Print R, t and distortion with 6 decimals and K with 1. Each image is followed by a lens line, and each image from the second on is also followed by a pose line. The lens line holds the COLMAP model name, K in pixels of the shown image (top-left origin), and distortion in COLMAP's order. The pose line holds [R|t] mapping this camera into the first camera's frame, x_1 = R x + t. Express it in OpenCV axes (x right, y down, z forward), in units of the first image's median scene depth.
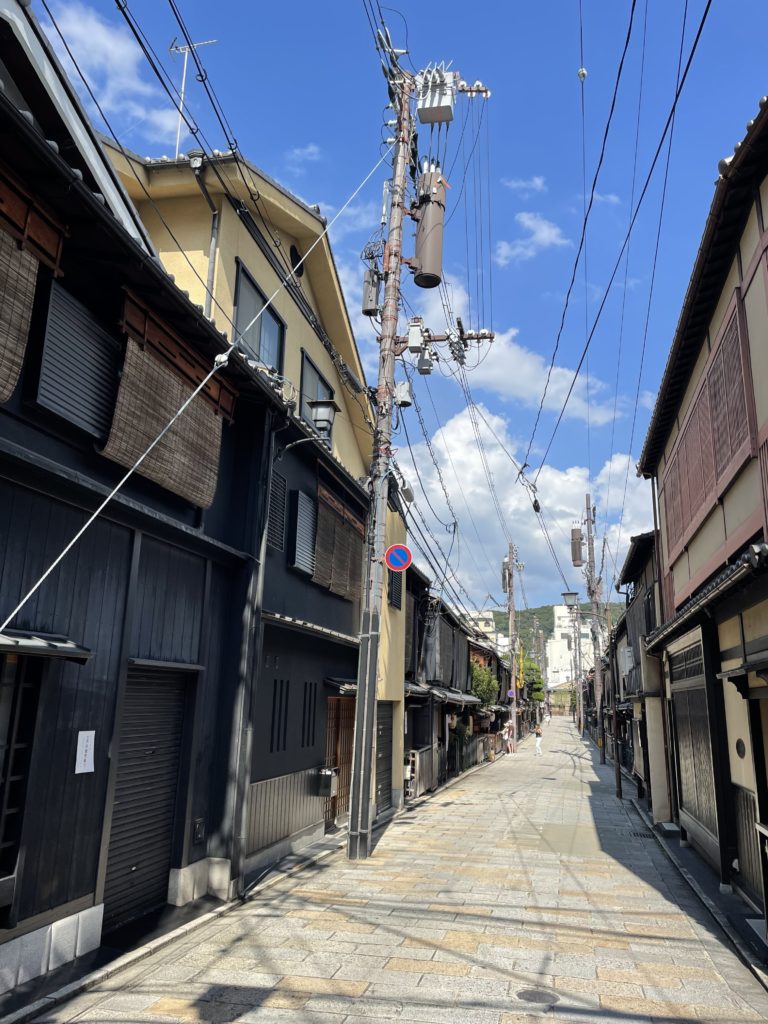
lens RADIAL K [[770.7, 0, 384.3], [0, 770.7, 508.0], [0, 0, 1]] dist [0.047458, -0.086684]
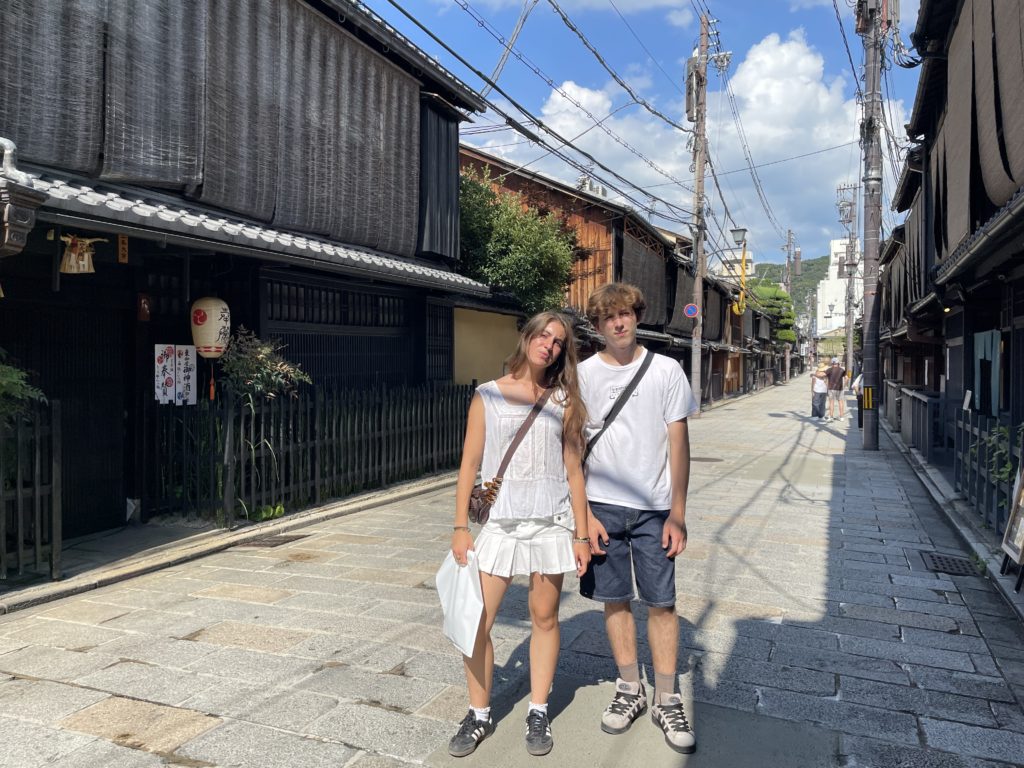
lens RADIAL K [[770.7, 0, 509.7], [0, 770.7, 383.0], [0, 0, 1]] dist [0.047458, -0.086684]
pose [[0.982824, -0.019774, -0.183481, 0.079766], [0.068292, 0.962631, 0.262065, 0.082917], [0.171443, -0.270094, 0.947447, 0.276572]]
